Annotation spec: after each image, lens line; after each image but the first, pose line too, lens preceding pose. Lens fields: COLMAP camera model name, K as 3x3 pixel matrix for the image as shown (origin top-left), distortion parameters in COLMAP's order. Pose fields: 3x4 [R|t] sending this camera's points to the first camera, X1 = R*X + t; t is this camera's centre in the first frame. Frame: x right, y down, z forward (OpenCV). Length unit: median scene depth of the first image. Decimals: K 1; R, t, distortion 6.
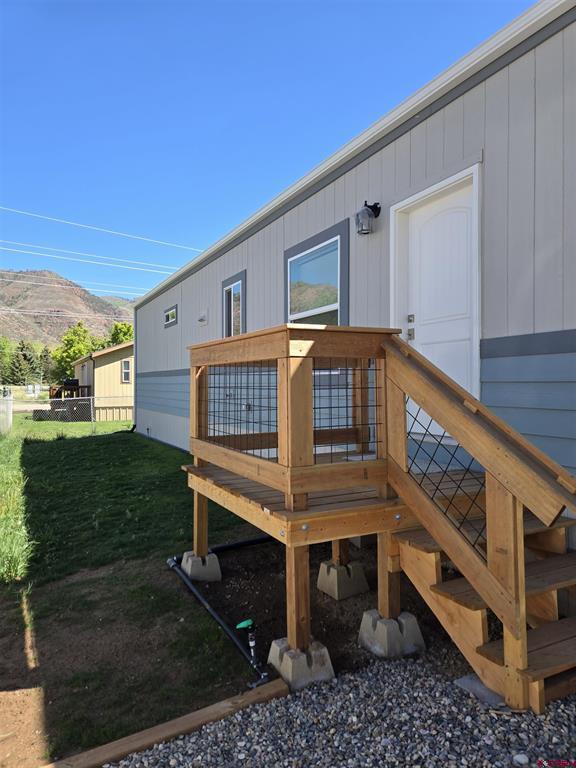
lens RADIAL K [[512.5, 0, 281.6], [0, 512.5, 382.6], [0, 0, 1]] dist [0.053916, -0.046638]
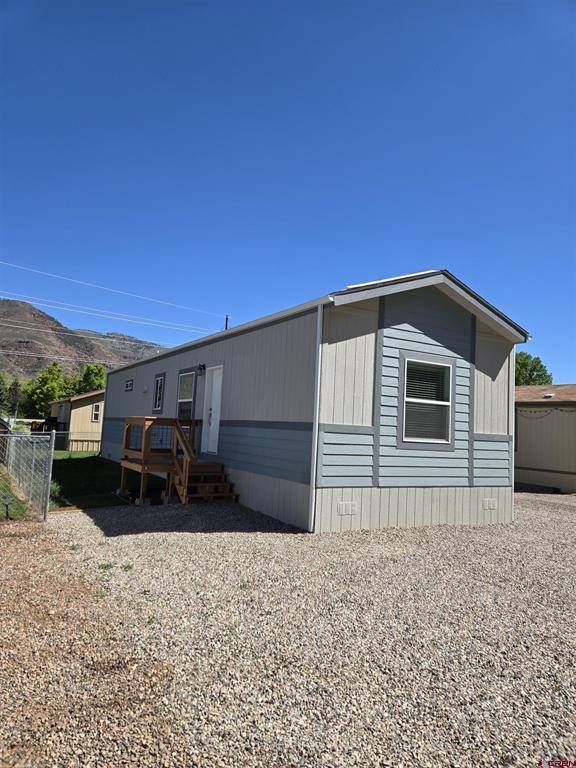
lens RADIAL K [[512.5, 0, 283.3], [0, 512.5, 380.9], [0, 0, 1]] dist [0.053916, -0.046638]
pose [[0.996702, 0.057721, 0.057037, 0.088925], [-0.052398, 0.994492, -0.090780, -0.009082], [-0.061962, 0.087492, 0.994236, -0.327971]]
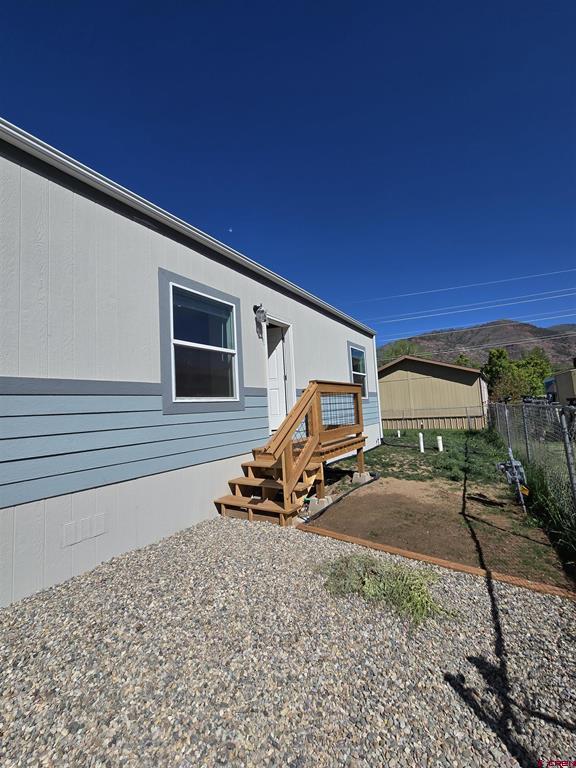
lens RADIAL K [[312.9, 0, 286.1], [0, 312.9, 378.3], [0, 0, 1]] dist [-0.002853, -0.002072]
pose [[0.854994, -0.006535, 0.518596, 0.167326], [0.049925, 0.996314, -0.069755, -0.002771], [-0.516229, 0.085531, 0.852169, -0.118853]]
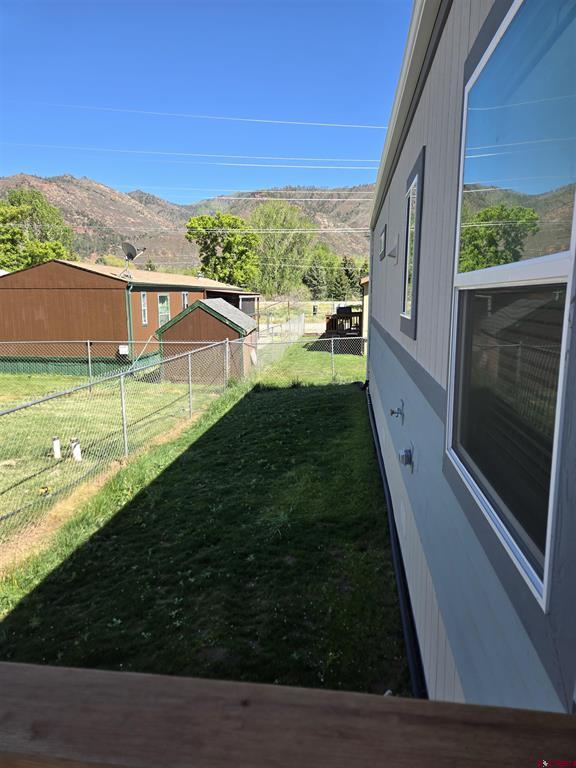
lens RADIAL K [[512.5, 0, 289.1], [0, 512.5, 384.2], [0, 0, 1]] dist [0.053916, -0.046638]
pose [[0.834296, 0.095312, -0.543015, 0.028143], [-0.000314, 0.985025, 0.172412, -0.031262], [0.551316, -0.143672, 0.821832, 0.177989]]
